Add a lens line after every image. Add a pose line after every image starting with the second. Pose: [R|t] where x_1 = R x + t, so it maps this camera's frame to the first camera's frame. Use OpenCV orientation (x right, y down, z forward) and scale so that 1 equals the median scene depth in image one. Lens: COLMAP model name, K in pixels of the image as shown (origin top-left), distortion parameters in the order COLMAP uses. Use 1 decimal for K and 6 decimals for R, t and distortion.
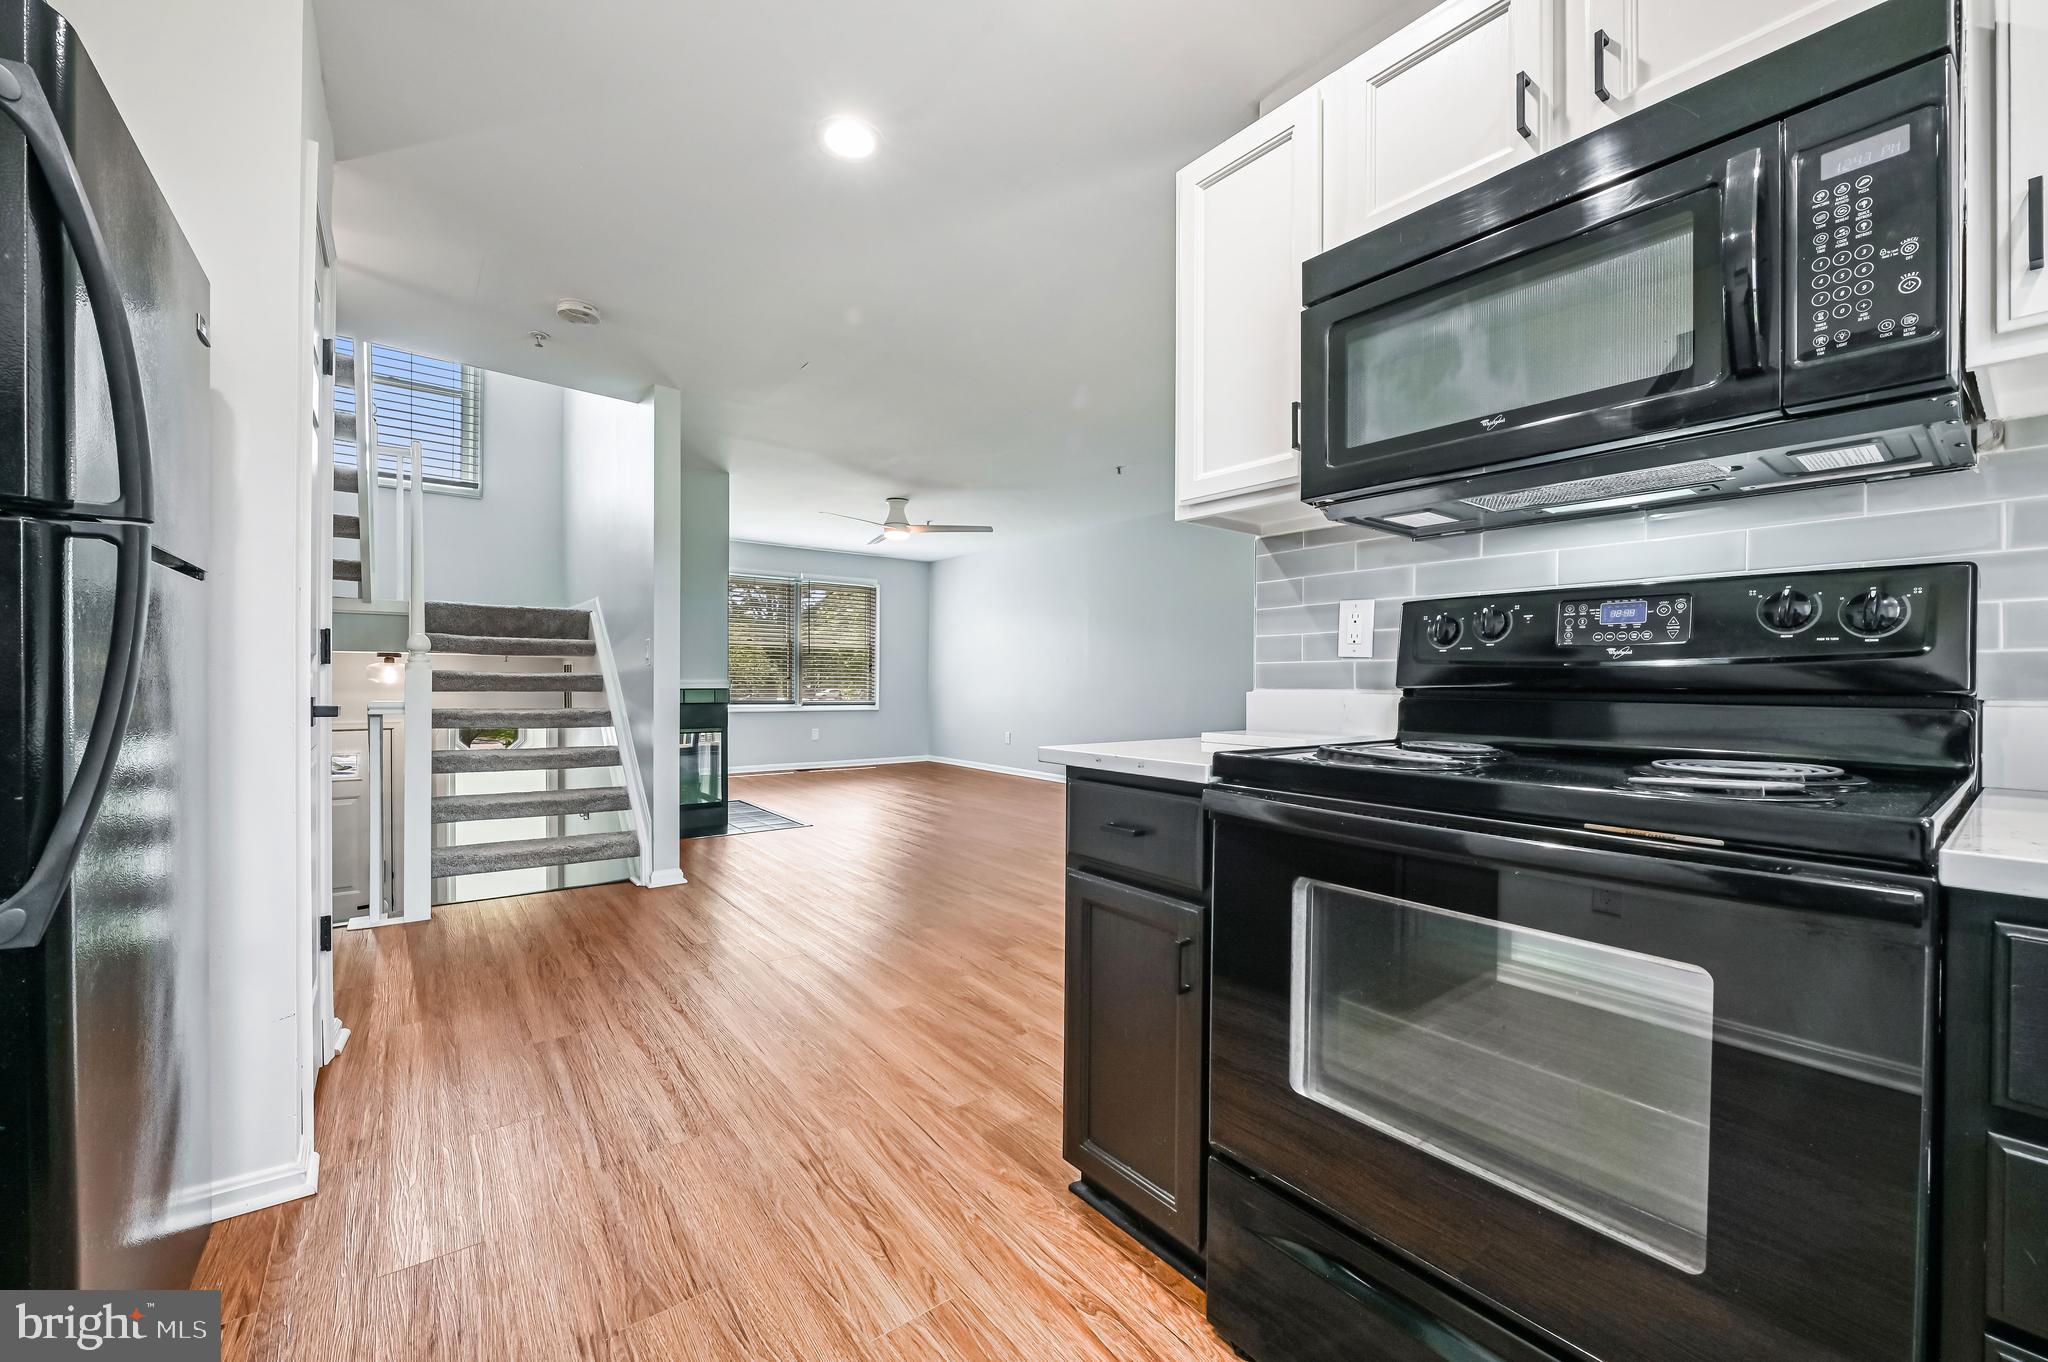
lens RADIAL K [[810.6, 0, 1024.0], [0, 810.6, 681.0], [0, 0, 1]] dist [-0.001166, -0.000042]
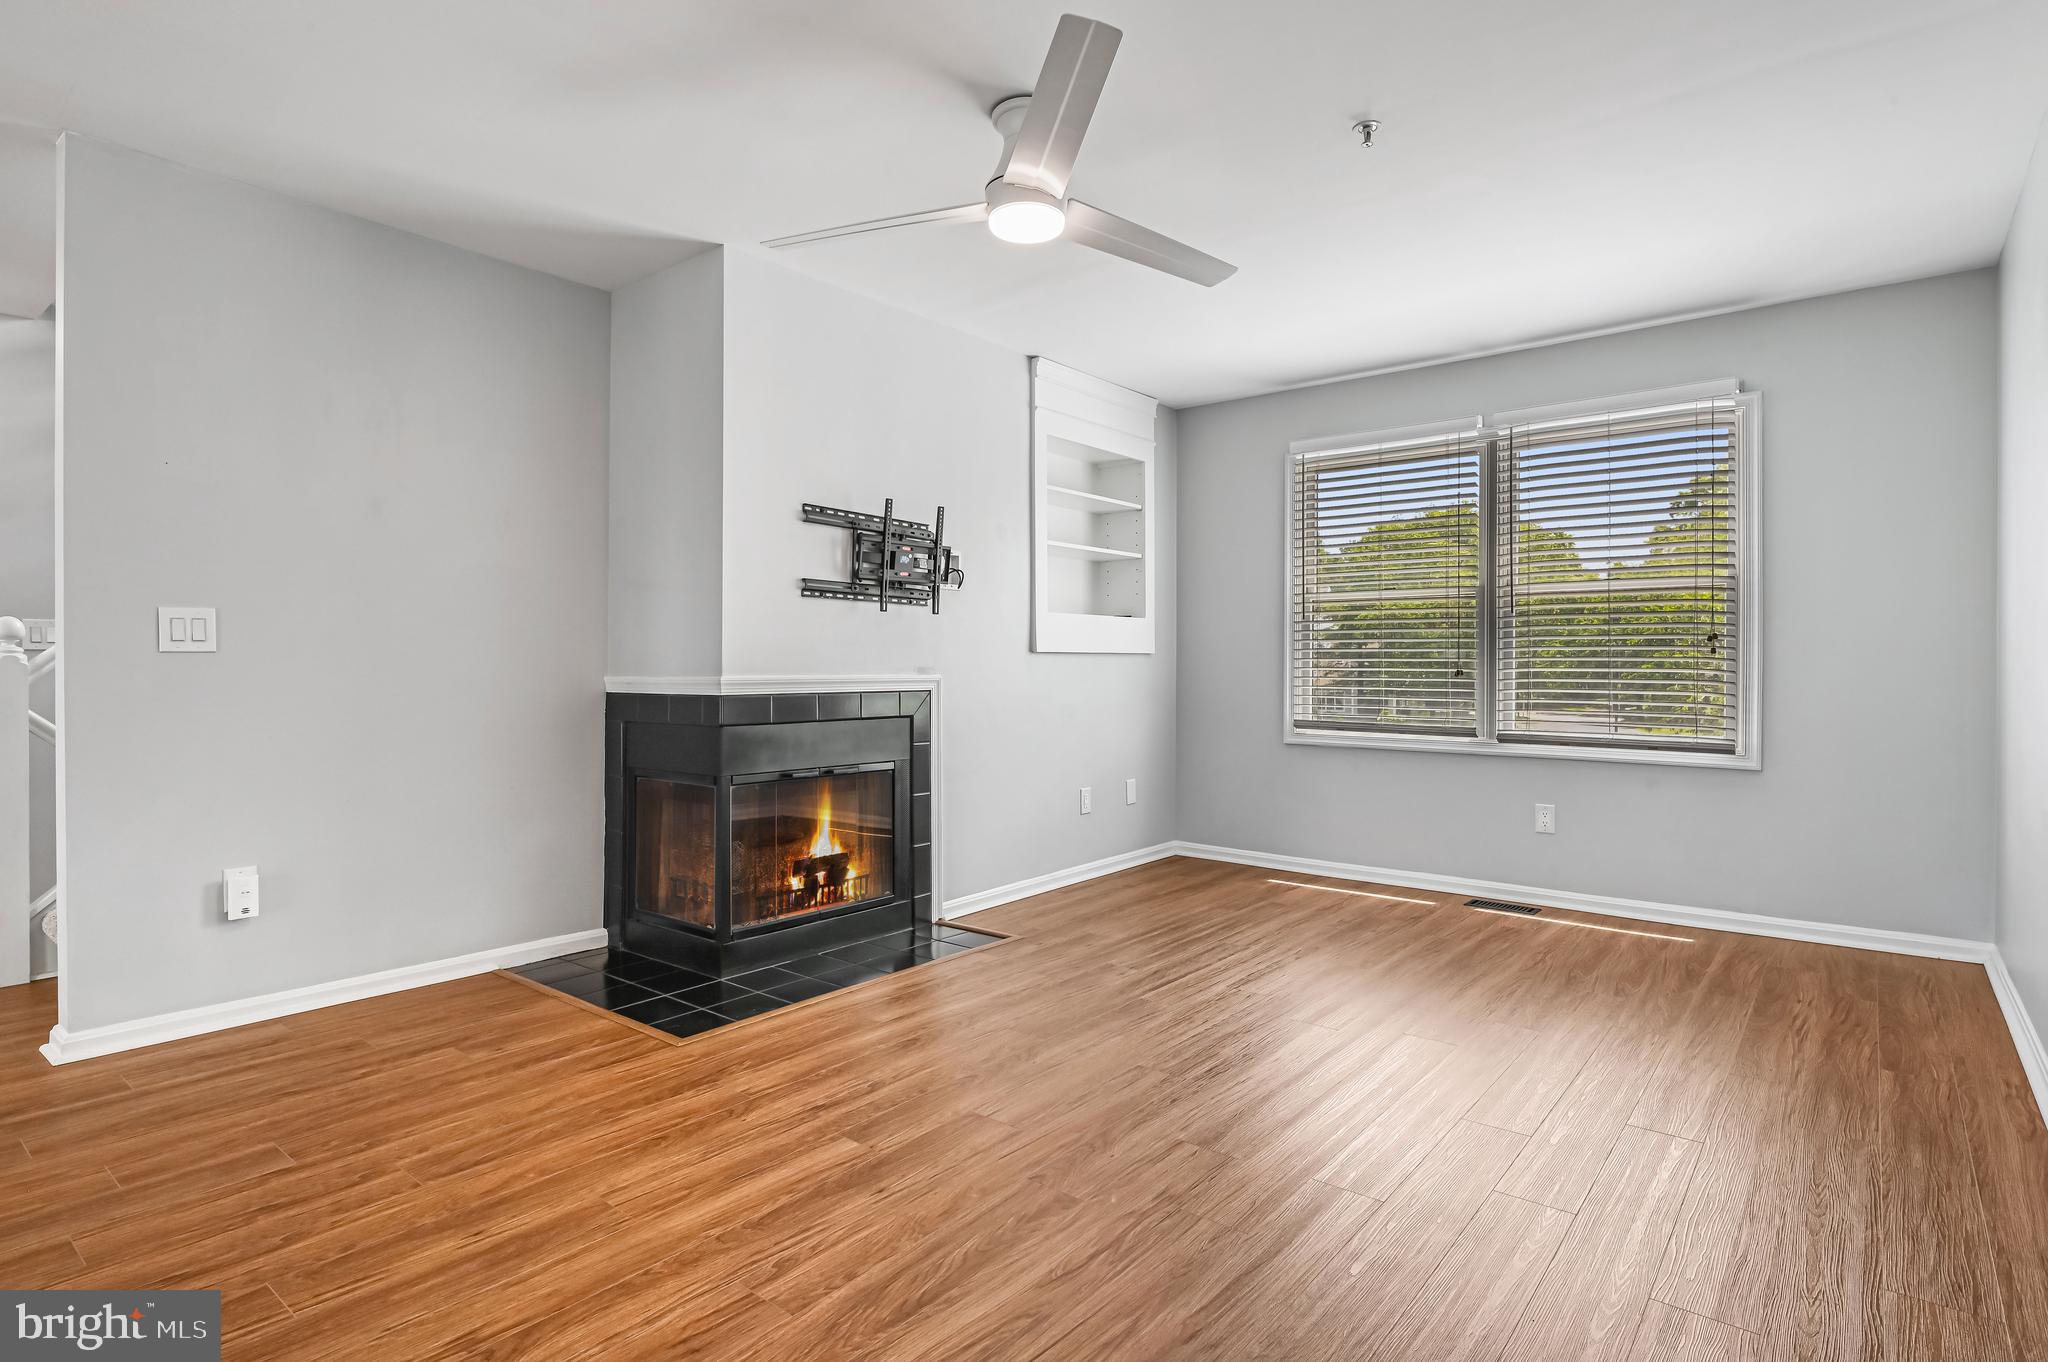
lens RADIAL K [[1037.5, 0, 1024.0], [0, 1037.5, 681.0], [0, 0, 1]] dist [-0.001981, 0.000941]
pose [[0.225058, 0.003565, -0.974339, 0.286750], [-0.000614, 0.999994, 0.003517, -0.002814], [0.974345, -0.000194, 0.225059, 1.077867]]
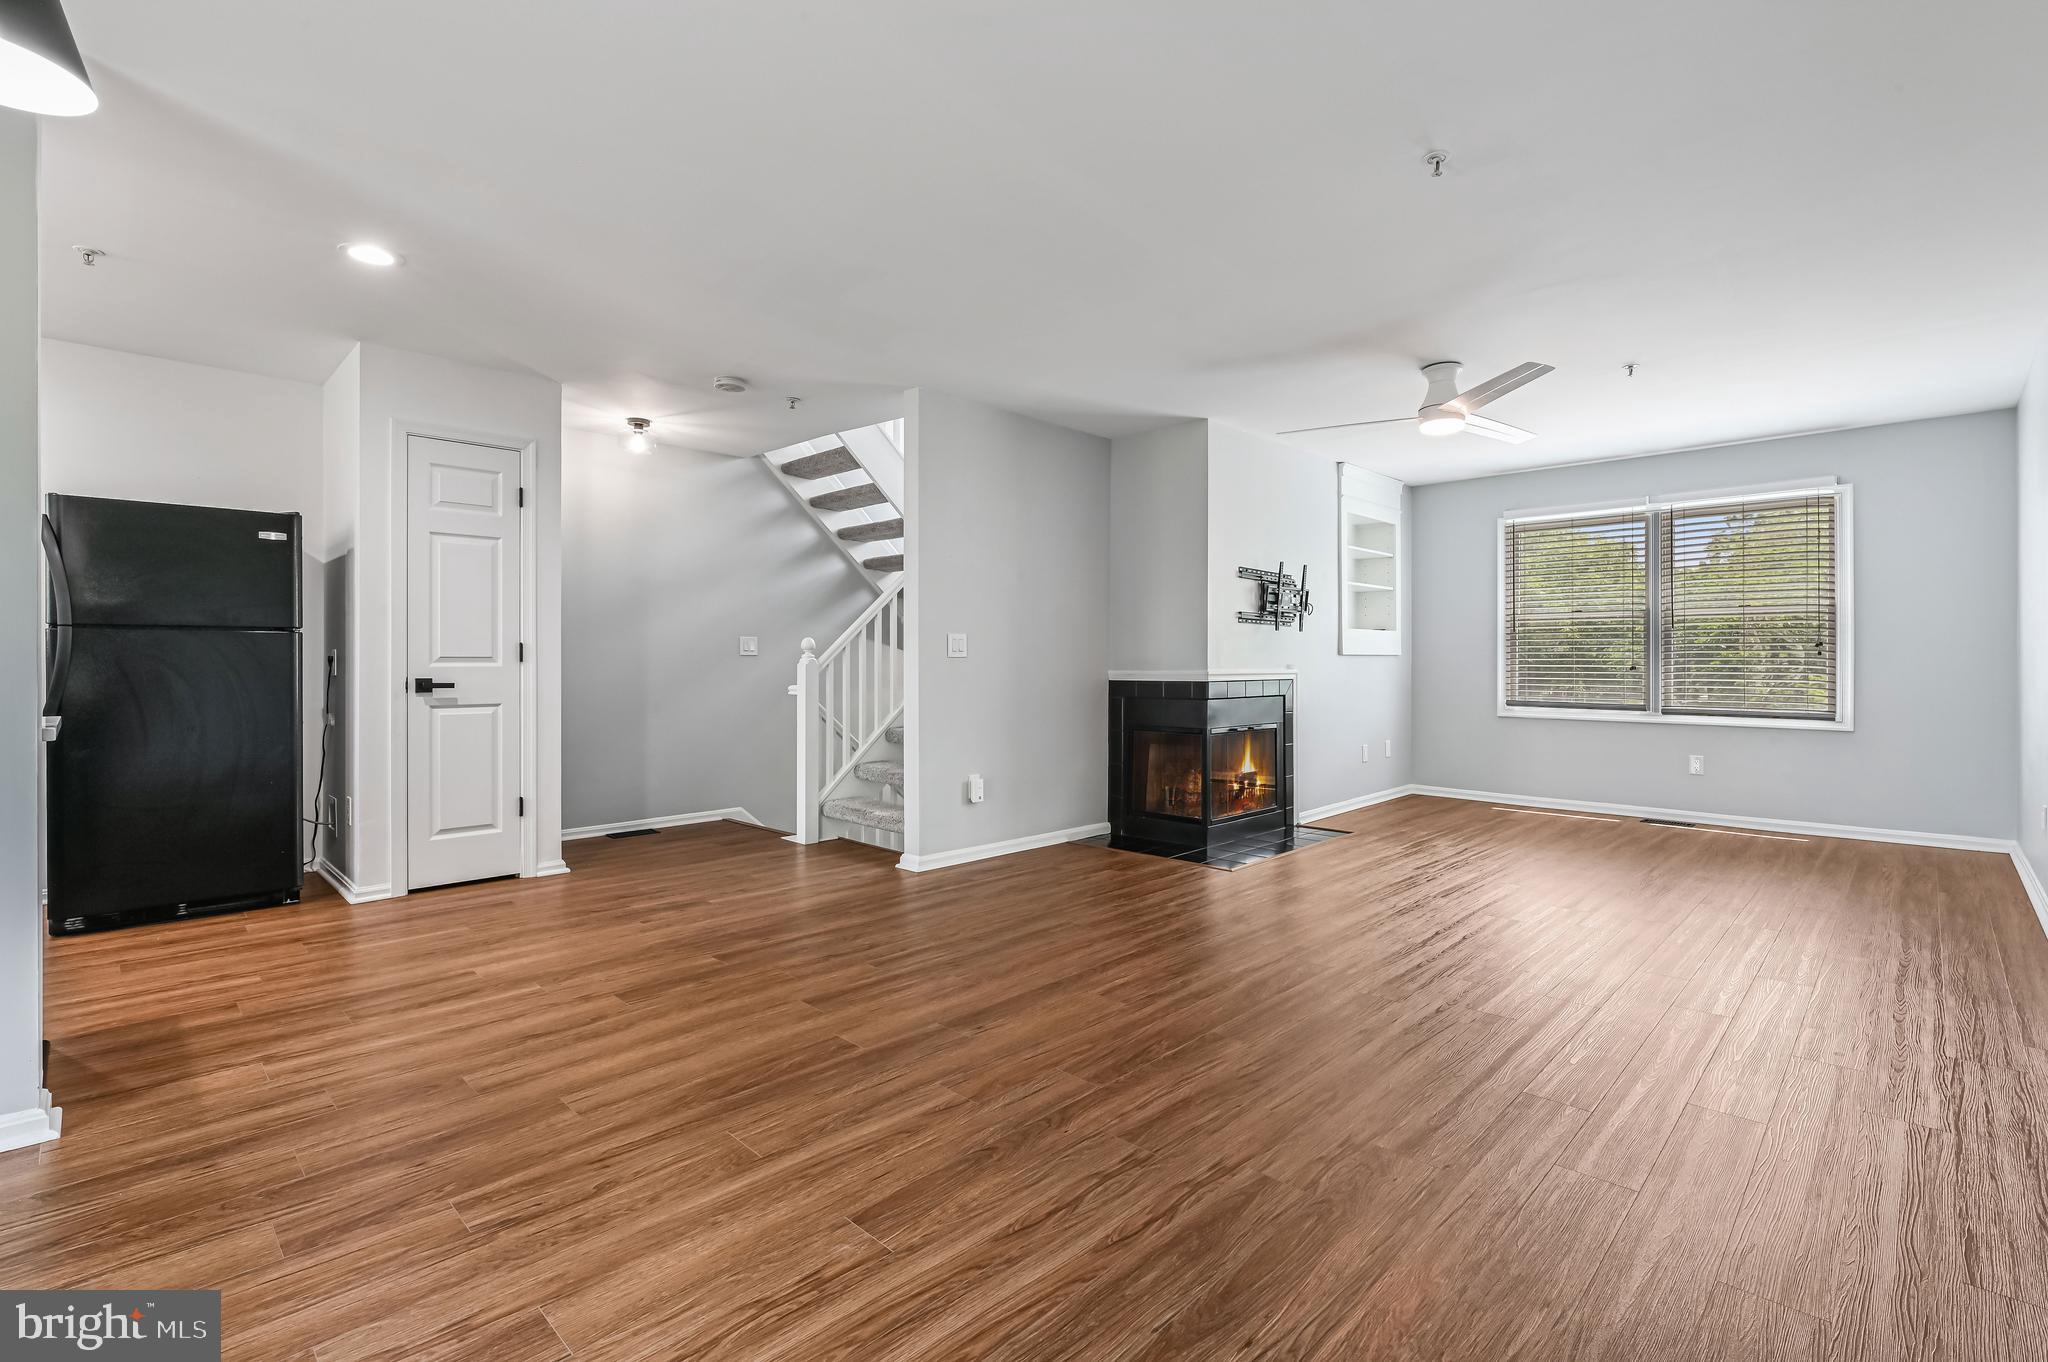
lens RADIAL K [[914.7, 0, 1036.4], [0, 914.7, 671.2], [0, 0, 1]] dist [-0.001352, -0.000906]
pose [[0.139467, -0.001276, -0.990226, 0.547732], [0.000034, 0.999999, -0.001284, -0.001351], [0.990227, 0.000146, 0.139467, 0.734142]]
